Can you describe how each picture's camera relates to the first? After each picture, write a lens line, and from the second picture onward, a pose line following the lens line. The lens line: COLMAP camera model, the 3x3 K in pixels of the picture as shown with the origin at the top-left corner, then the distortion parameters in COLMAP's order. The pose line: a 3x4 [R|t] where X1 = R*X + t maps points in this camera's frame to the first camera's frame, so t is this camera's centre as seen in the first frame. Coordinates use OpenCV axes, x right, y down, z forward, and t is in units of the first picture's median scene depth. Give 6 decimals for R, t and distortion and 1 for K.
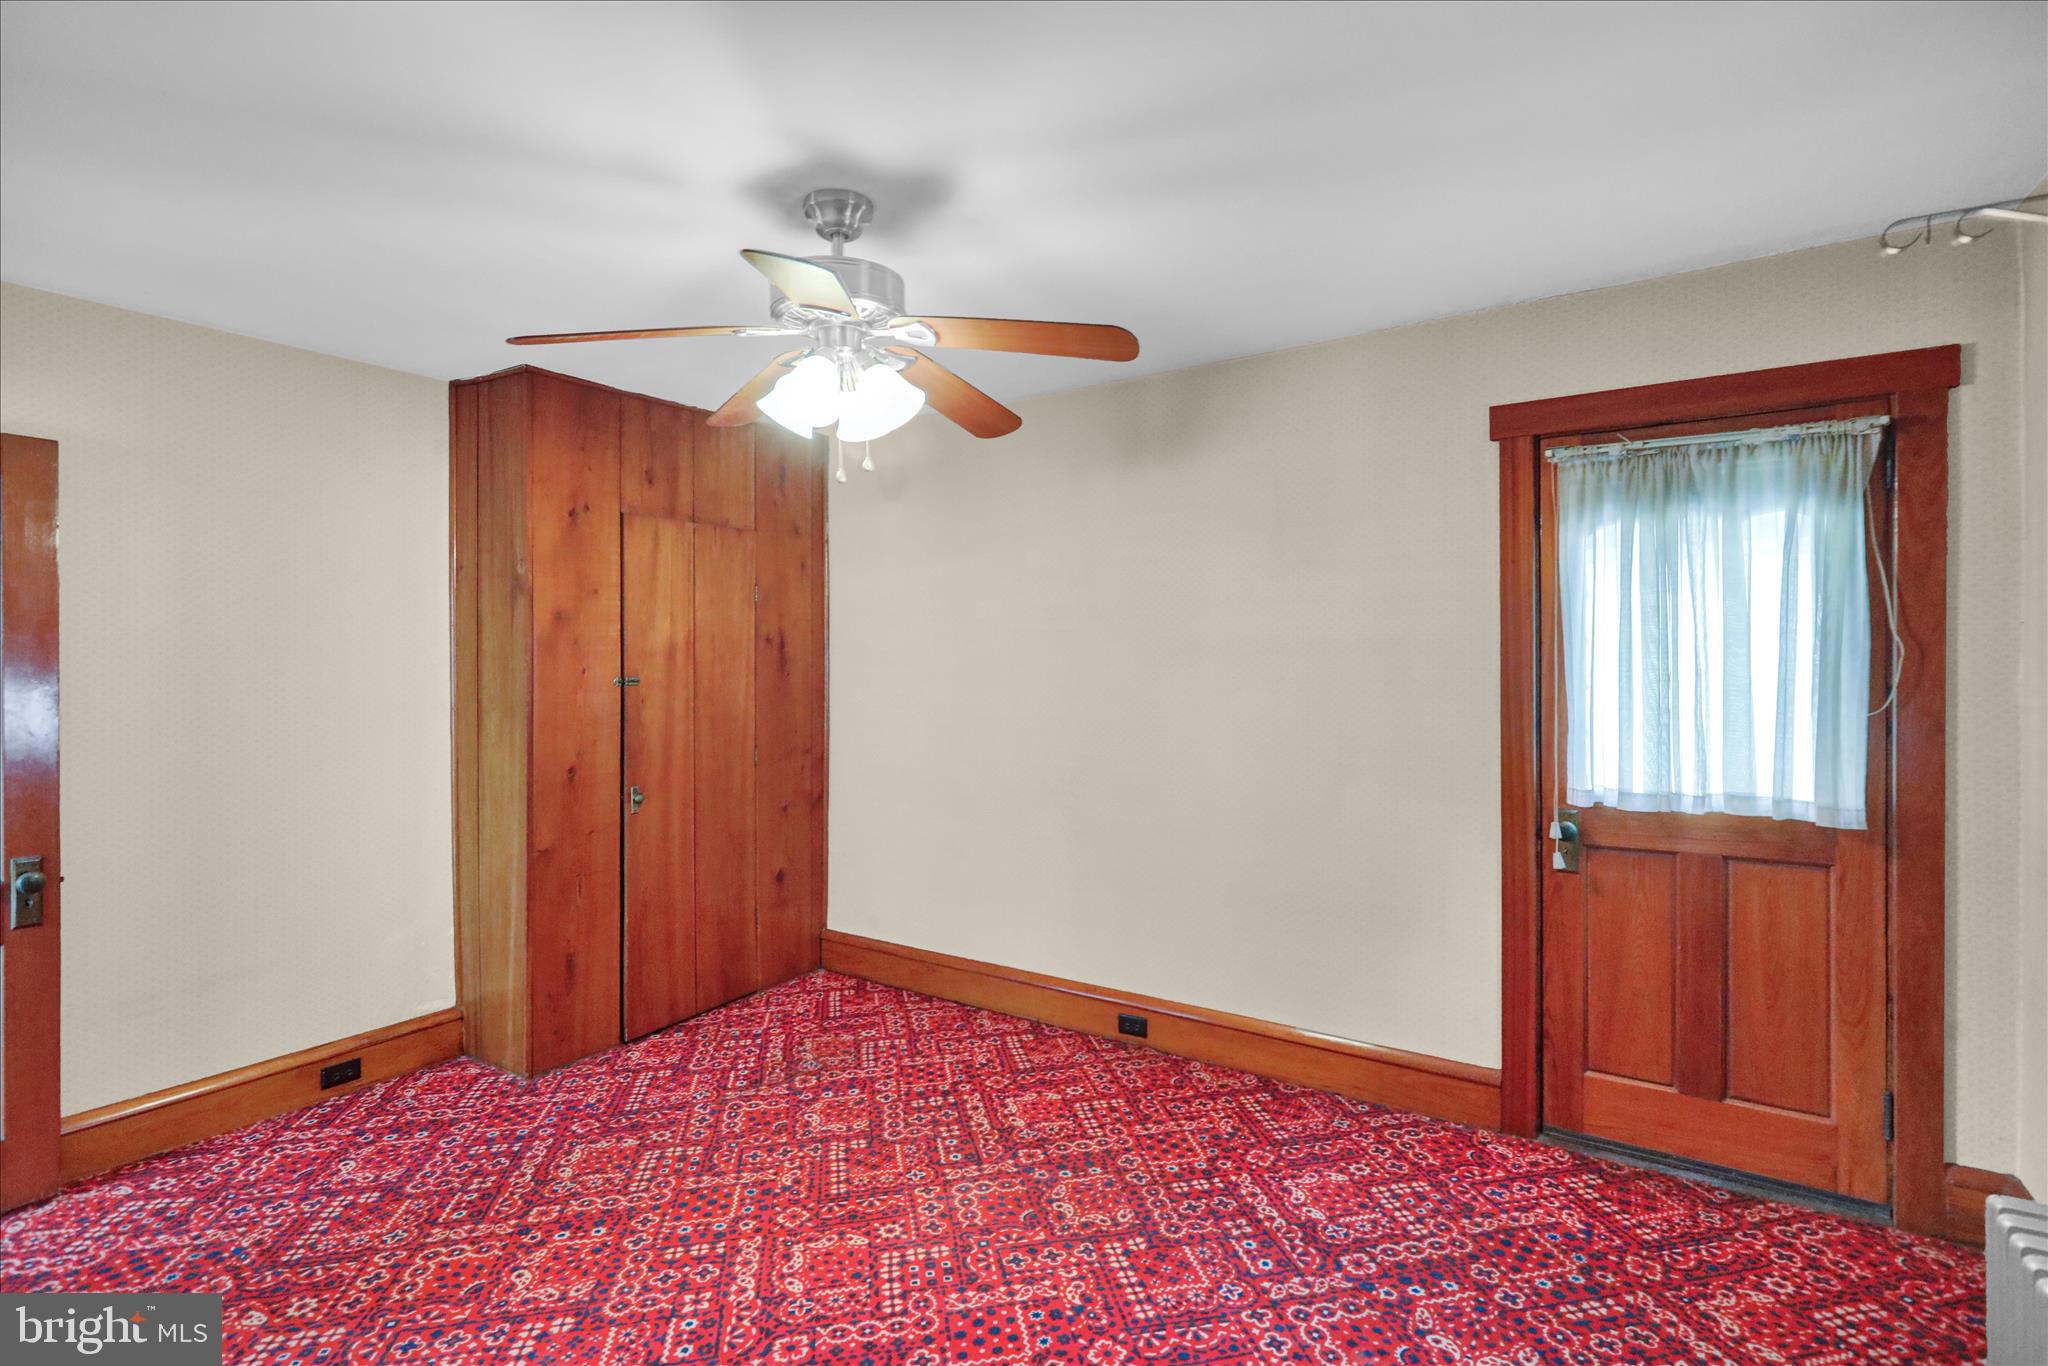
lens RADIAL K [[975.4, 0, 1052.2], [0, 975.4, 716.5], [0, 0, 1]] dist [0.009256, -0.010167]
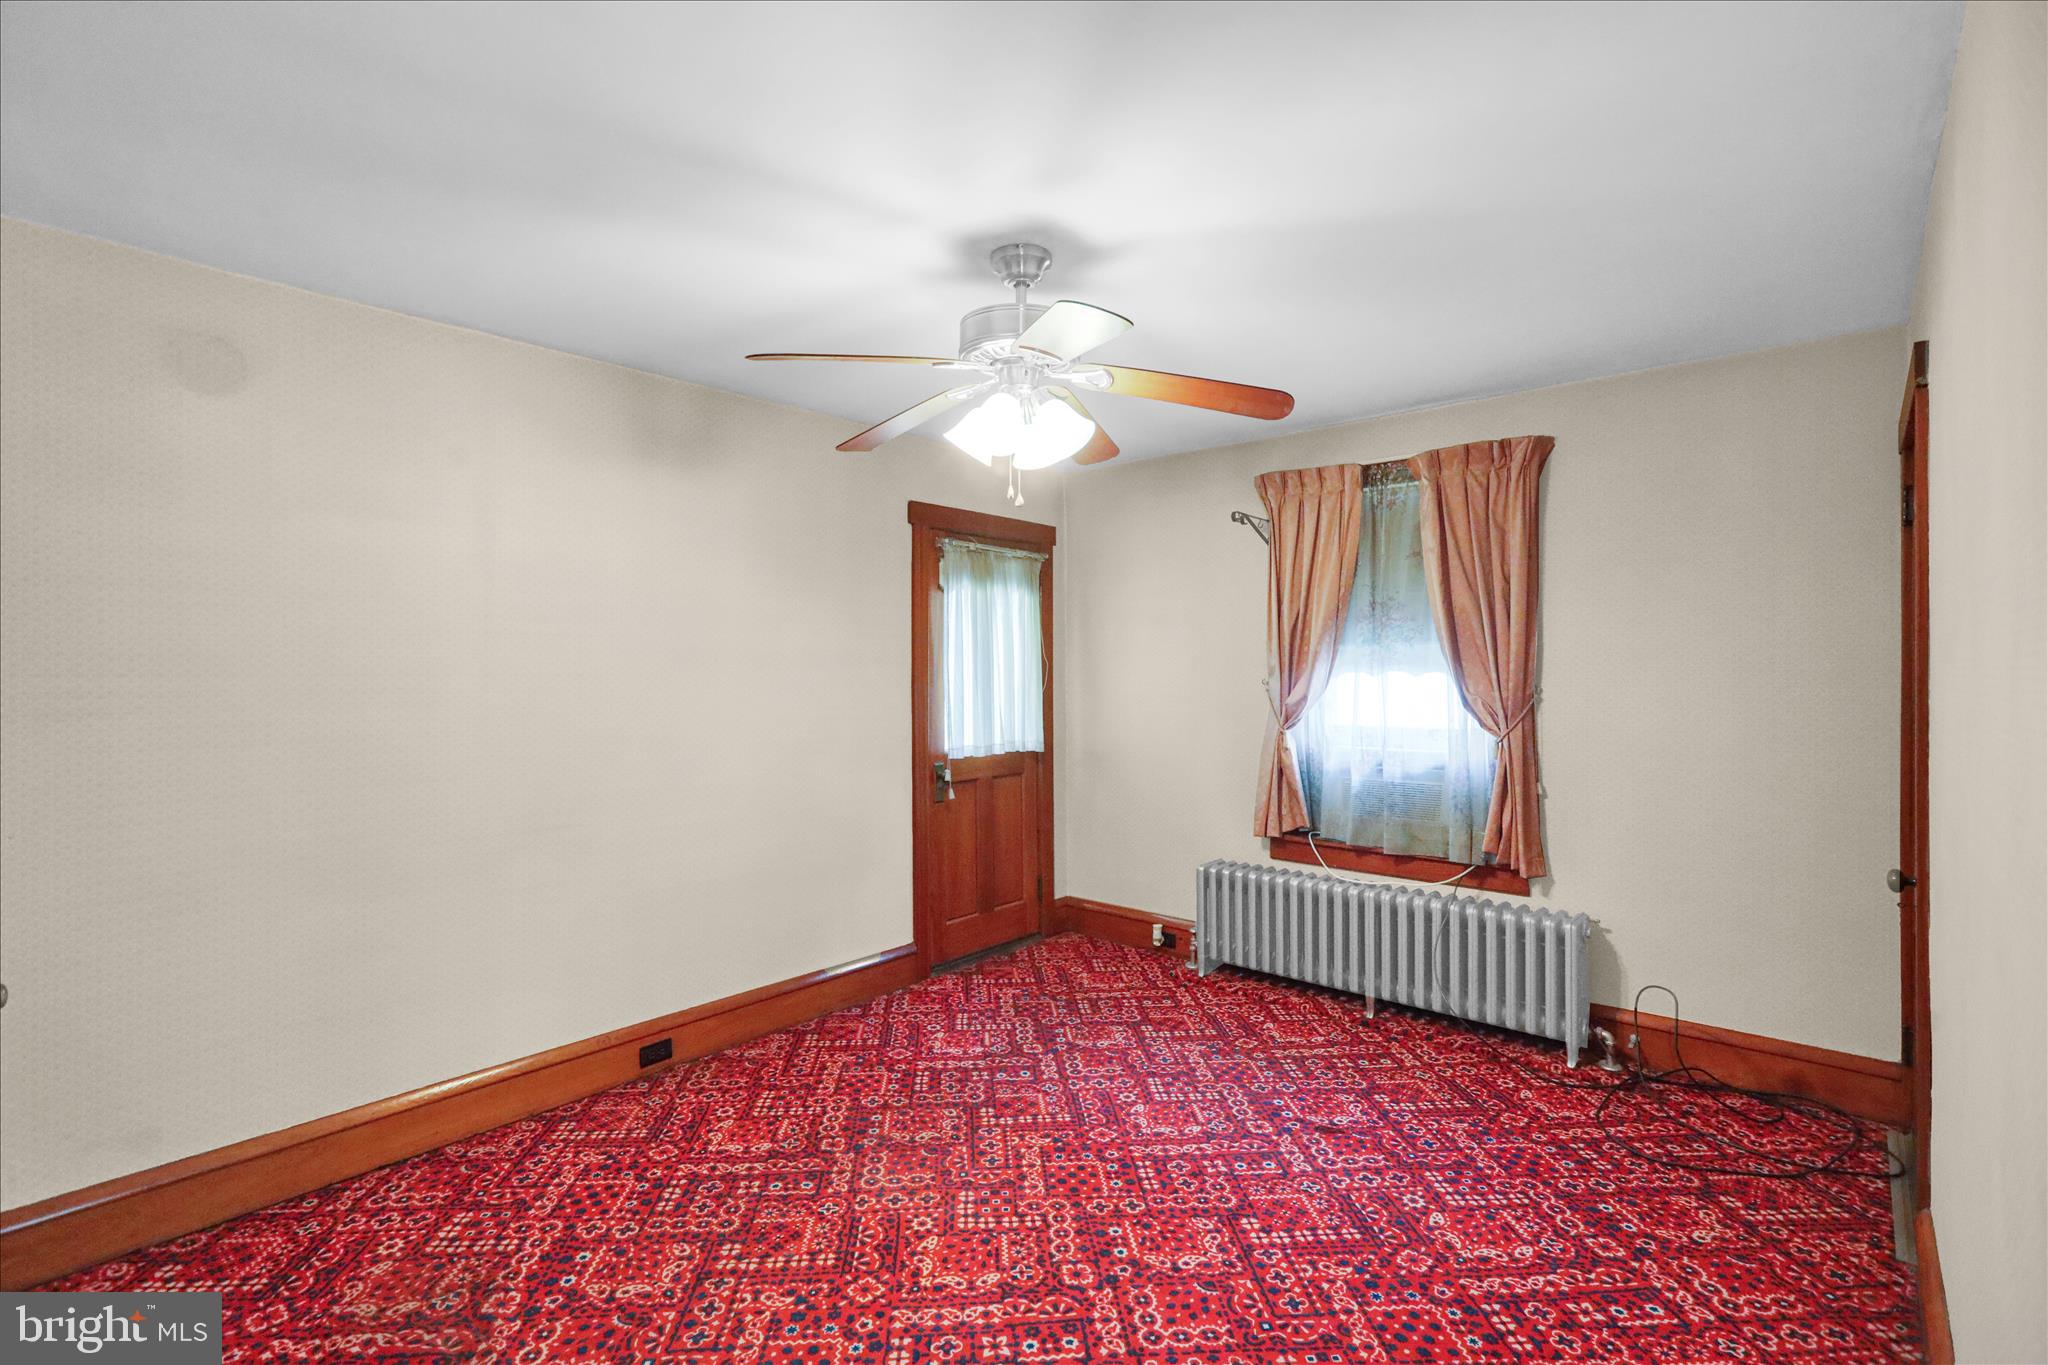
lens RADIAL K [[953.4, 0, 1030.7], [0, 953.4, 683.0], [0, 0, 1]] dist [-0.002150, -0.000048]
pose [[0.114998, -0.011075, 0.993304, -0.666888], [0.055267, 0.998460, 0.004734, -0.020580], [-0.991827, 0.054353, 0.115433, 0.436835]]
